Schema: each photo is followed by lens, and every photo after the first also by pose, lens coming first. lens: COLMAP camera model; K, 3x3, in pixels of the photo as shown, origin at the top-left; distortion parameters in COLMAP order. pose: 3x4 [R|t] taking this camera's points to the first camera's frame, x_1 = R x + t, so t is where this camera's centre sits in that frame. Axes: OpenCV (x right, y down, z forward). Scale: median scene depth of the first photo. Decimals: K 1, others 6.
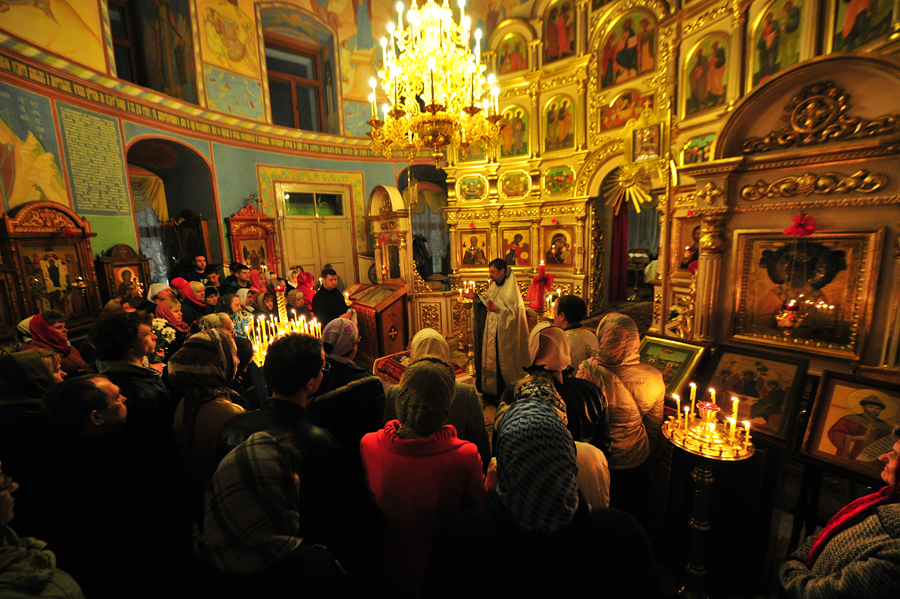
lens RADIAL K [[357.4, 0, 453.6], [0, 357.4, 294.8], [0, 0, 1]] dist [-0.014616, -0.001782]
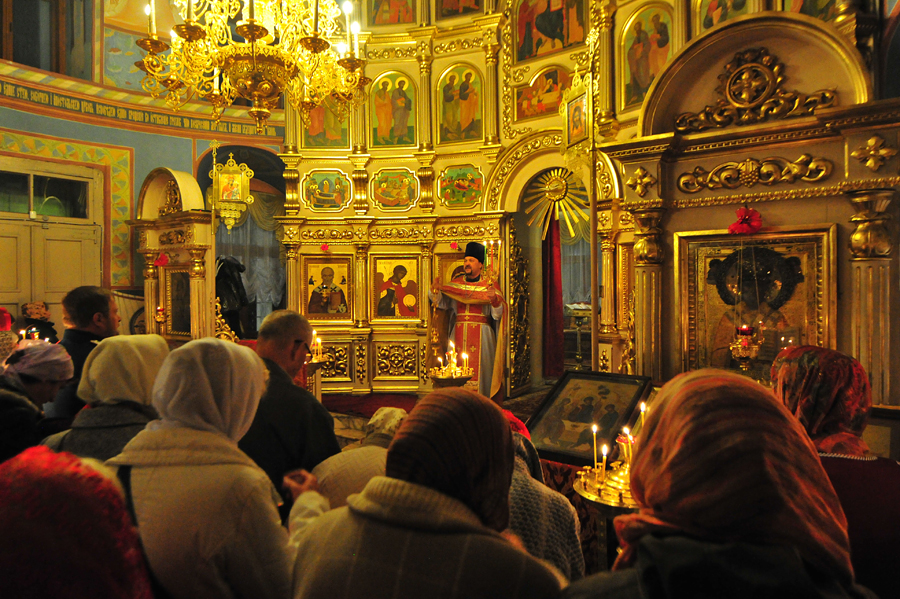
lens RADIAL K [[596.3, 0, 456.0], [0, 596.3, 292.2], [0, 0, 1]] dist [0.001986, 0.002859]
pose [[0.968202, 0.031349, 0.248197, 0.025027], [0.009062, 0.987071, -0.160025, 0.058965], [-0.250005, 0.157186, 0.955401, -0.020165]]
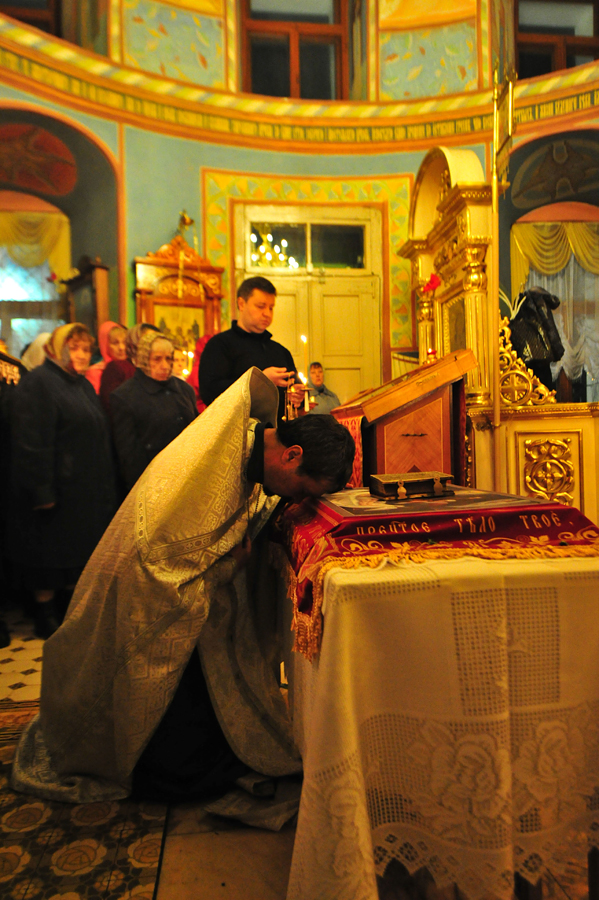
lens RADIAL K [[596.3, 0, 289.8], [0, 596.3, 442.4], [0, 0, 1]] dist [0.001986, 0.002859]
pose [[0.849146, 0.019461, -0.527799, 0.030030], [-0.095843, 0.988407, -0.117752, 0.136270], [0.519389, 0.150575, 0.841167, 0.428431]]
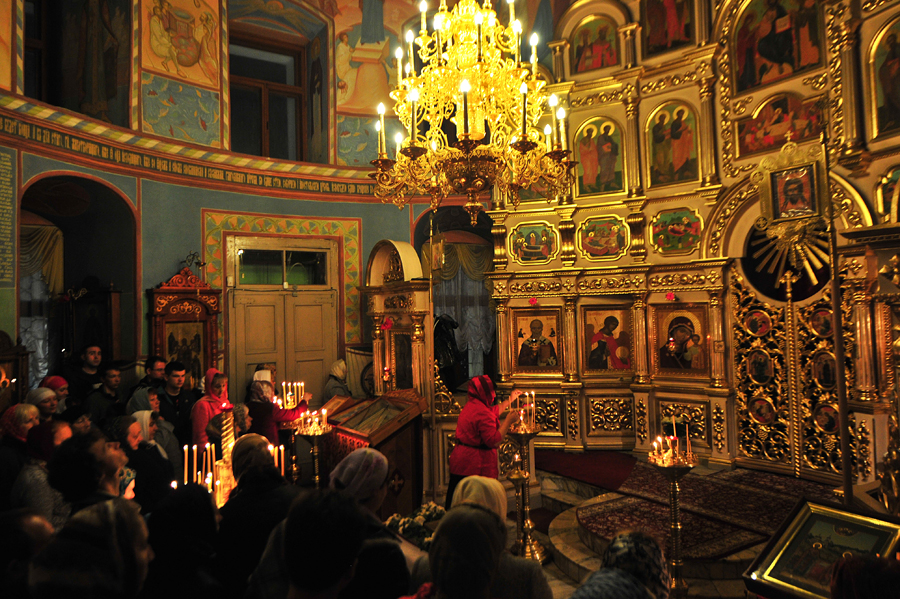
lens RADIAL K [[621.9, 0, 454.4], [0, 621.9, 291.8], [0, 0, 1]] dist [0.002700, 0.002133]
pose [[0.996165, 0.007086, -0.087203, 0.014121], [-0.023676, 0.981359, -0.190720, -0.008616], [0.084226, 0.192054, 0.977764, -0.065438]]
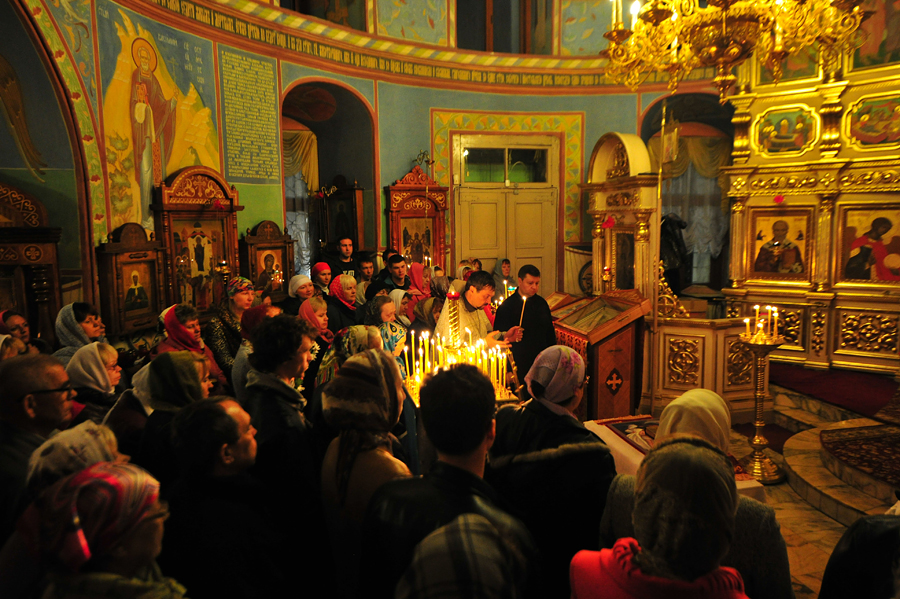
lens RADIAL K [[596.3, 0, 454.7], [0, 596.3, 291.4], [0, 0, 1]] dist [0.001986, 0.002859]
pose [[0.906751, 0.072700, -0.415352, -0.010072], [-0.086363, 0.996163, -0.014178, -0.004309], [0.412727, 0.048726, 0.909550, -0.012427]]
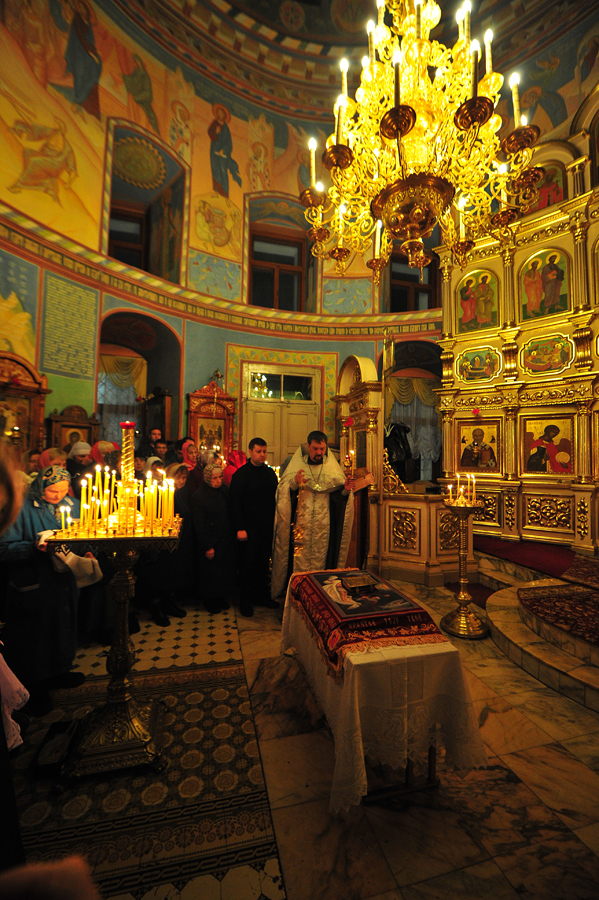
lens RADIAL K [[357.4, 0, 293.8], [0, 357.4, 447.1], [0, 0, 1]] dist [-0.014616, -0.001782]
pose [[0.909027, 0.038878, -0.414920, 0.024359], [-0.115485, 0.980146, -0.161171, 0.047235], [0.400417, 0.194426, 0.895469, 0.290010]]
